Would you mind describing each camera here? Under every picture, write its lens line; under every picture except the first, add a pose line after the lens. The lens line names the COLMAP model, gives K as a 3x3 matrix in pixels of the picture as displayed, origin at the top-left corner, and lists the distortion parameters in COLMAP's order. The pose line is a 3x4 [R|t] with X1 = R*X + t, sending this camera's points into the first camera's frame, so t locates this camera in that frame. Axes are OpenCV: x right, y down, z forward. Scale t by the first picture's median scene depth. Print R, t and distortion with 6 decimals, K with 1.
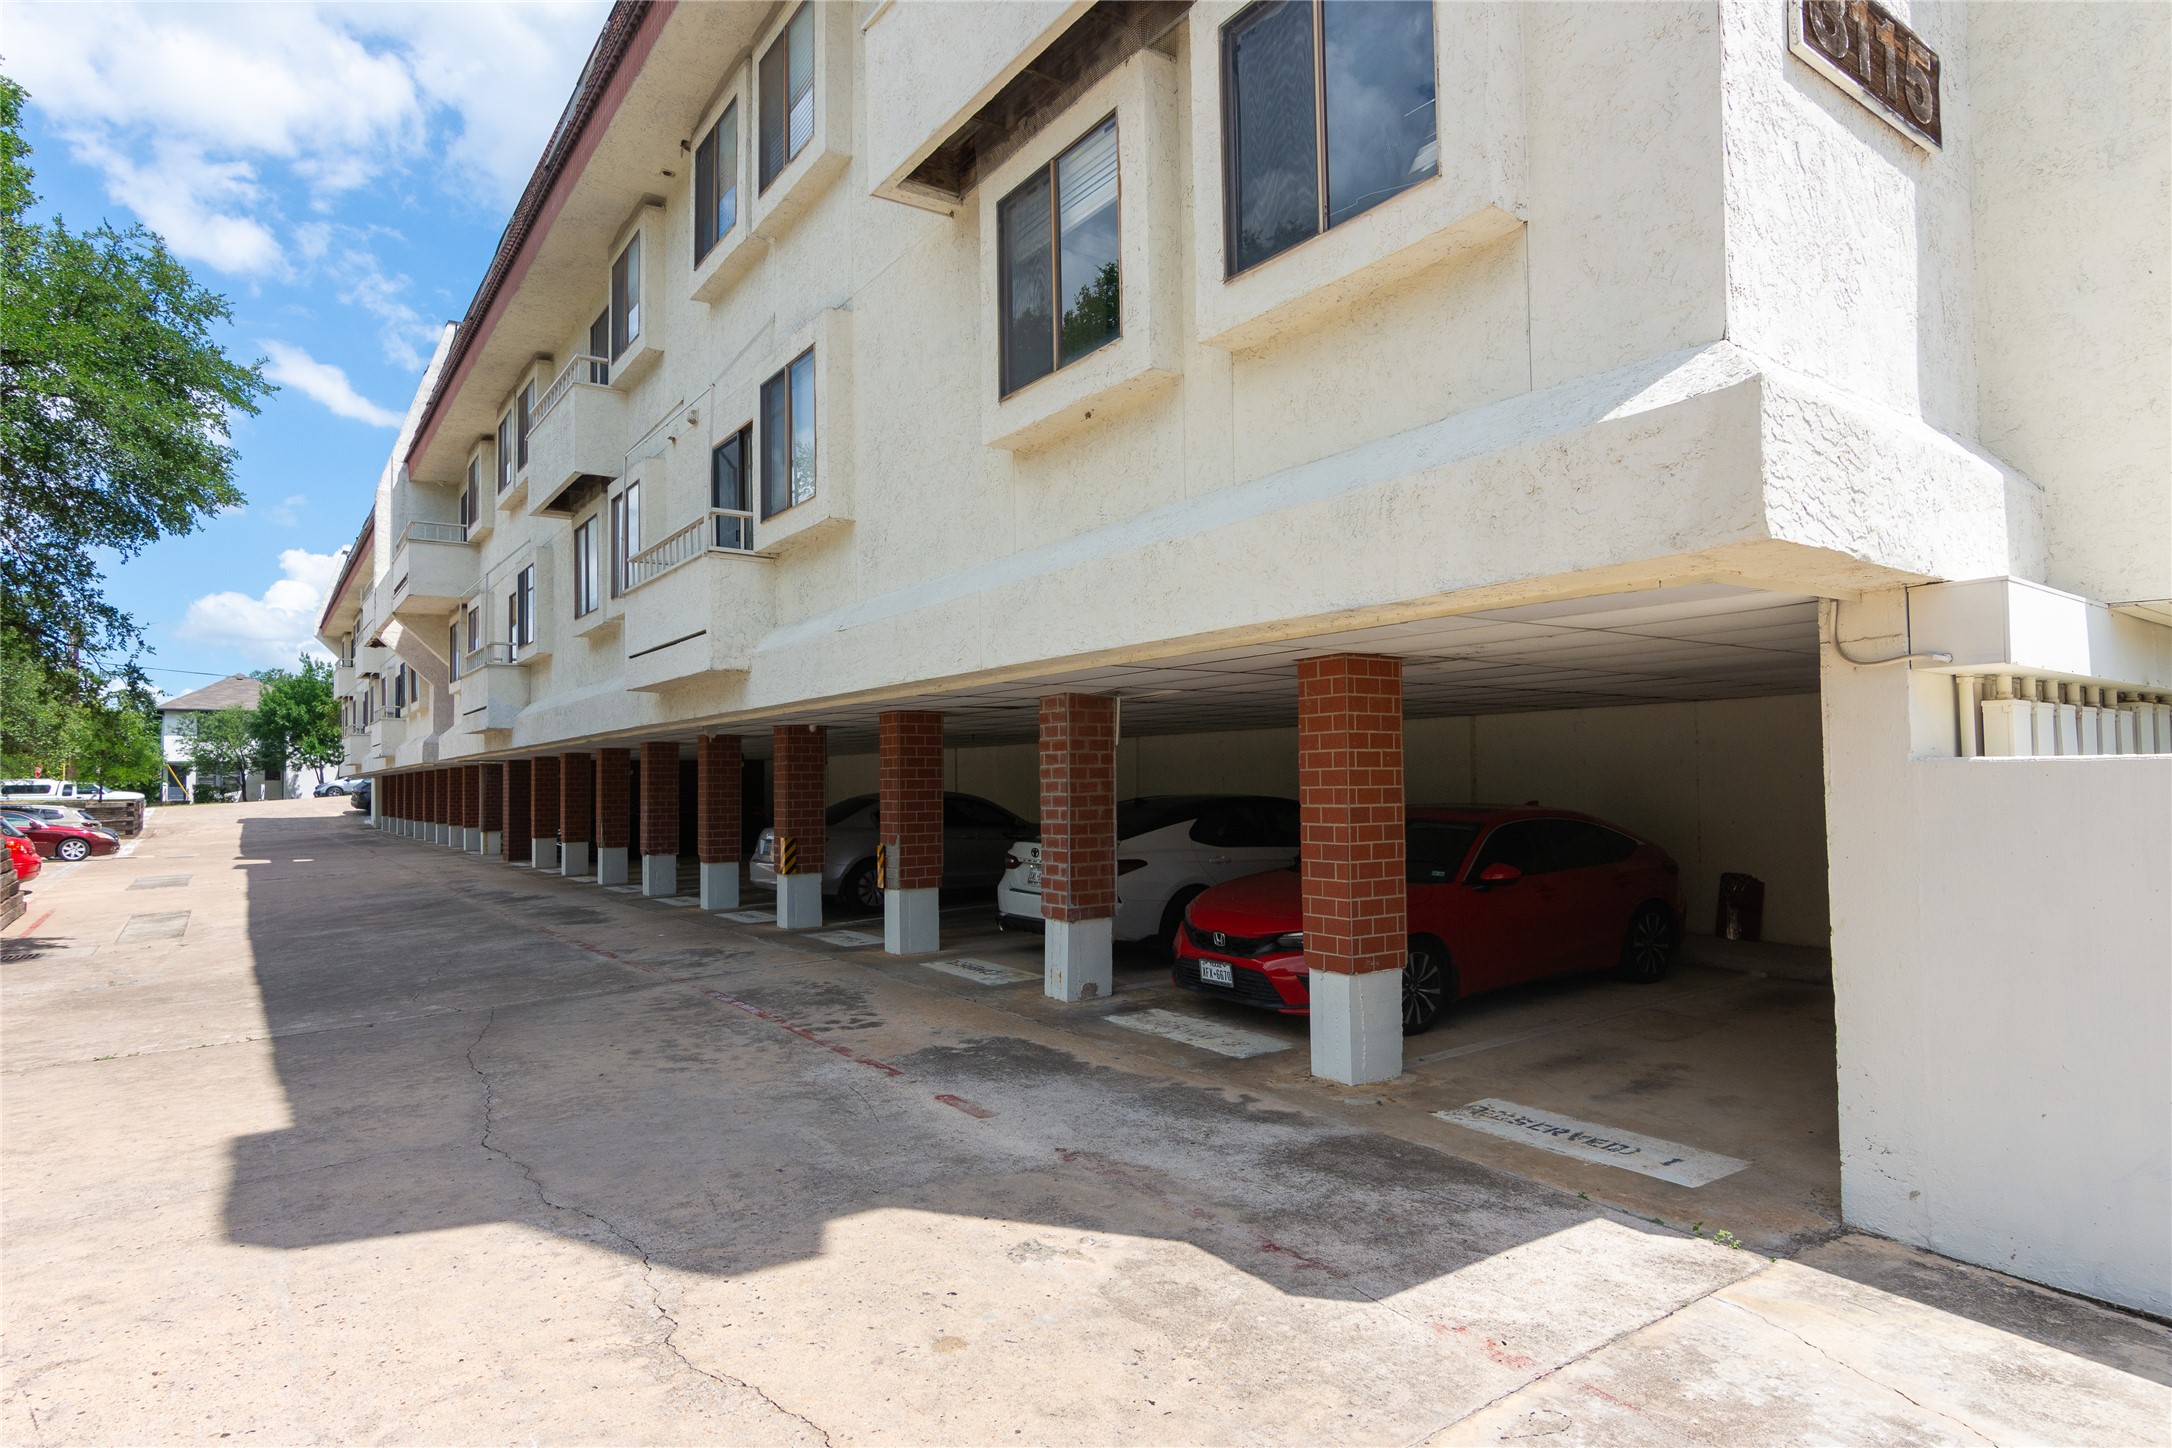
lens RADIAL K [[1204.8, 0, 1099.1], [0, 1204.8, 737.0], [0, 0, 1]] dist [-0.003566, -0.001089]
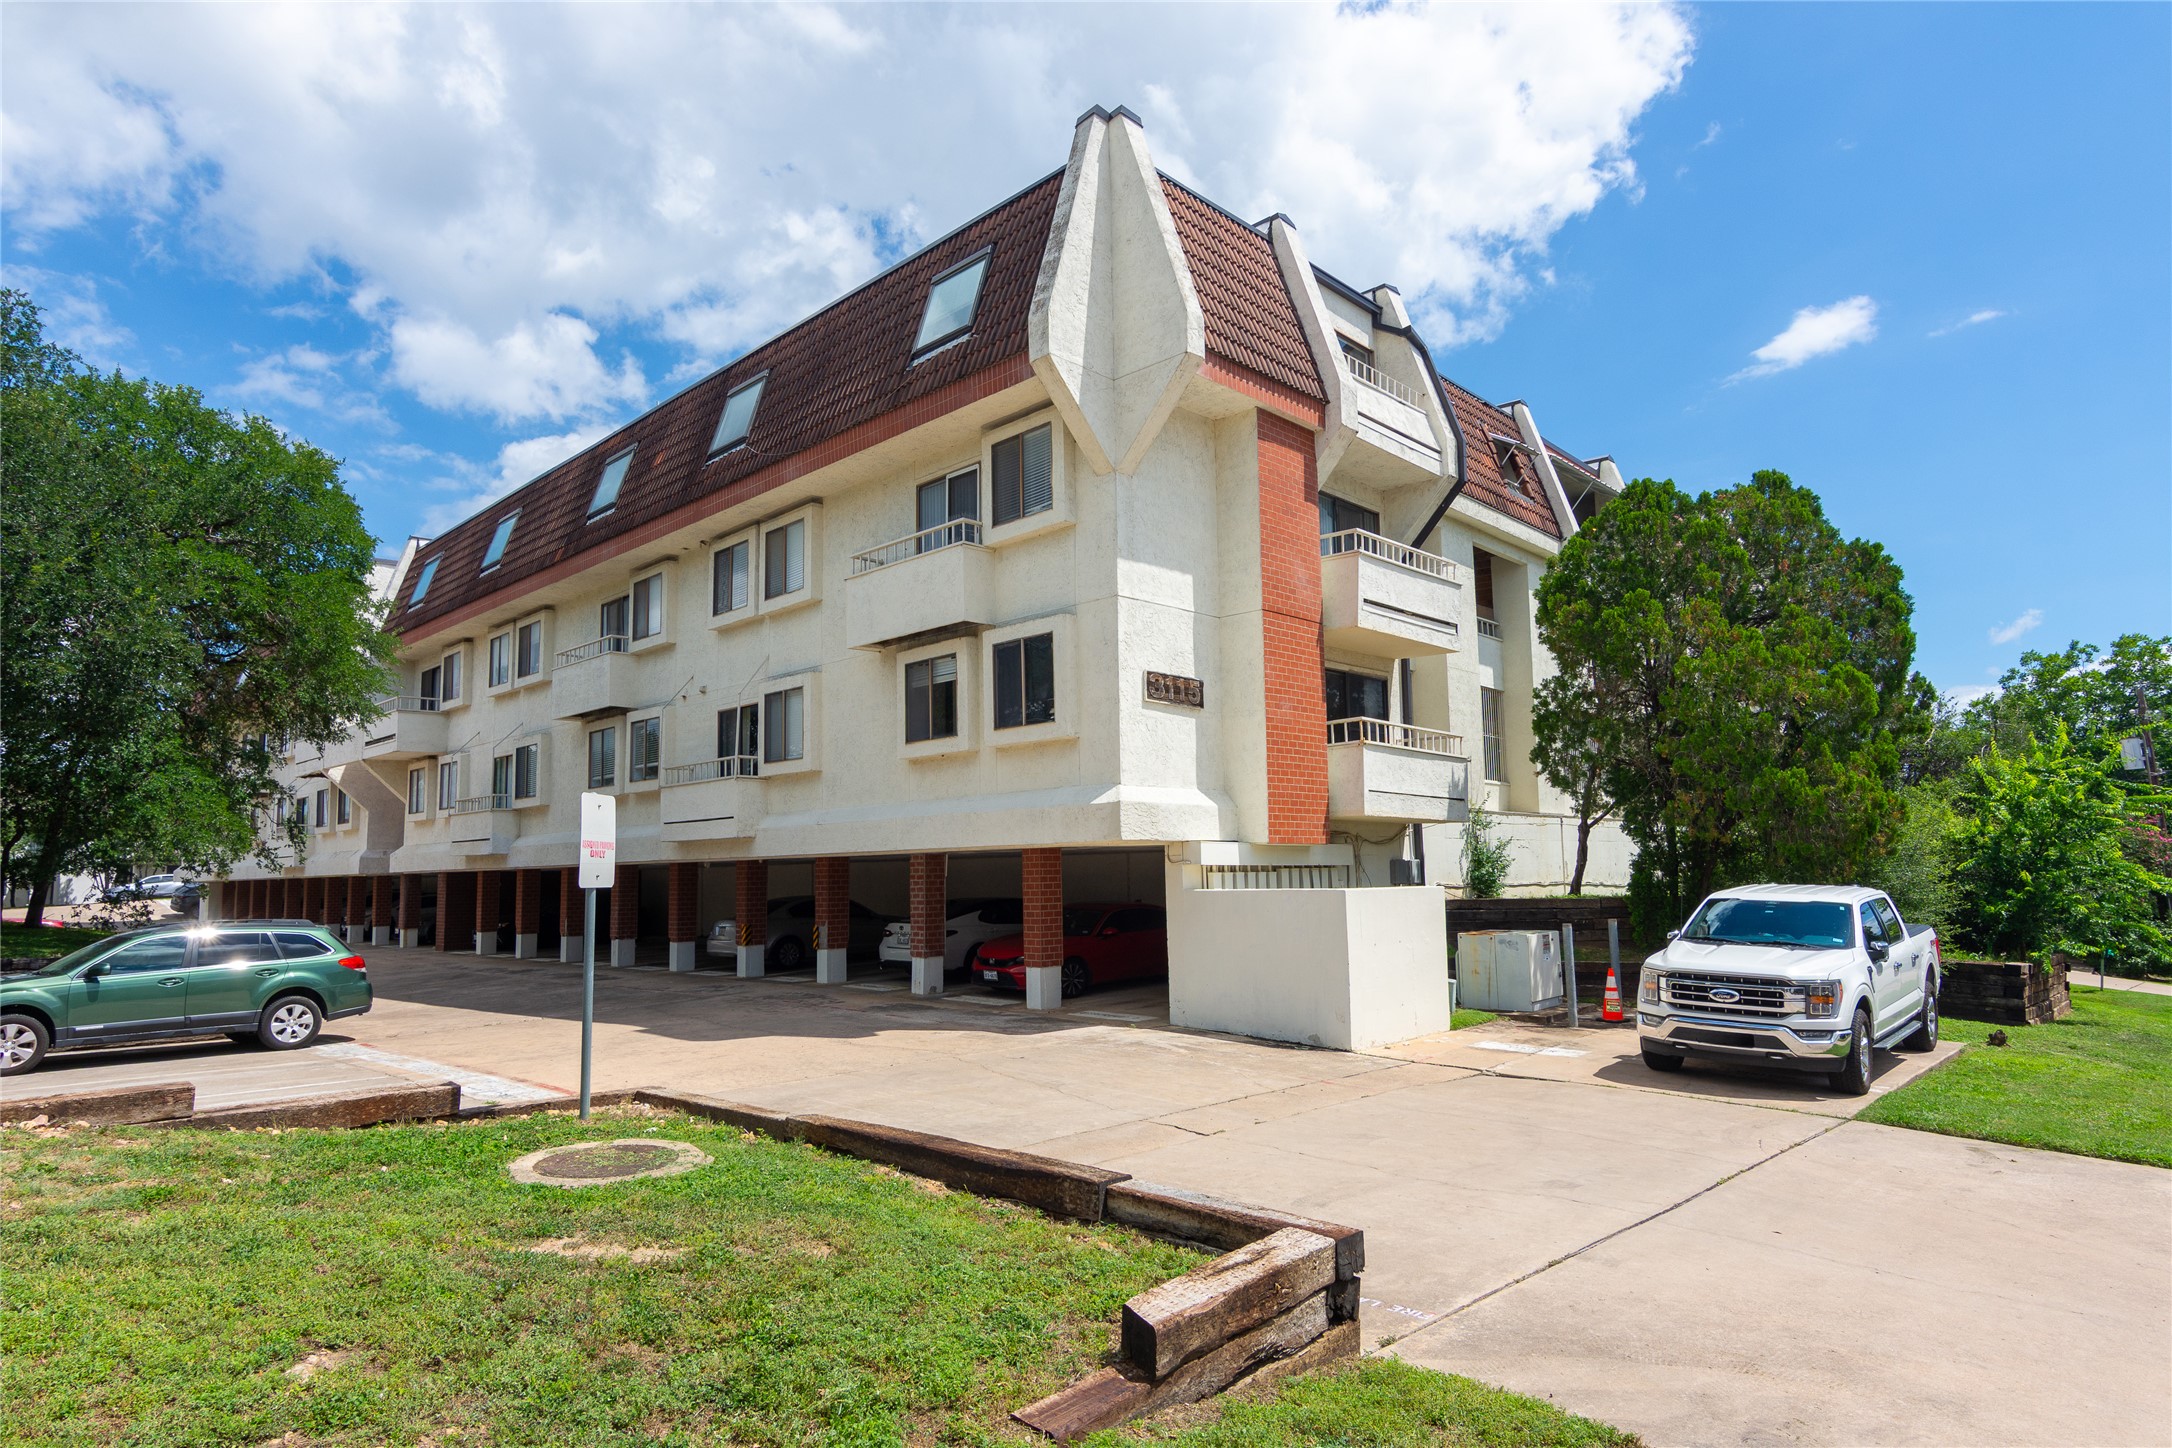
lens RADIAL K [[1204.8, 0, 1099.1], [0, 1204.8, 737.0], [0, 0, 1]] dist [-0.003566, -0.001089]
pose [[0.983700, 0.012644, 0.179375, -0.108502], [0.001132, 0.997070, -0.076489, -0.078856], [-0.179816, 0.075445, 0.980803, -1.224941]]
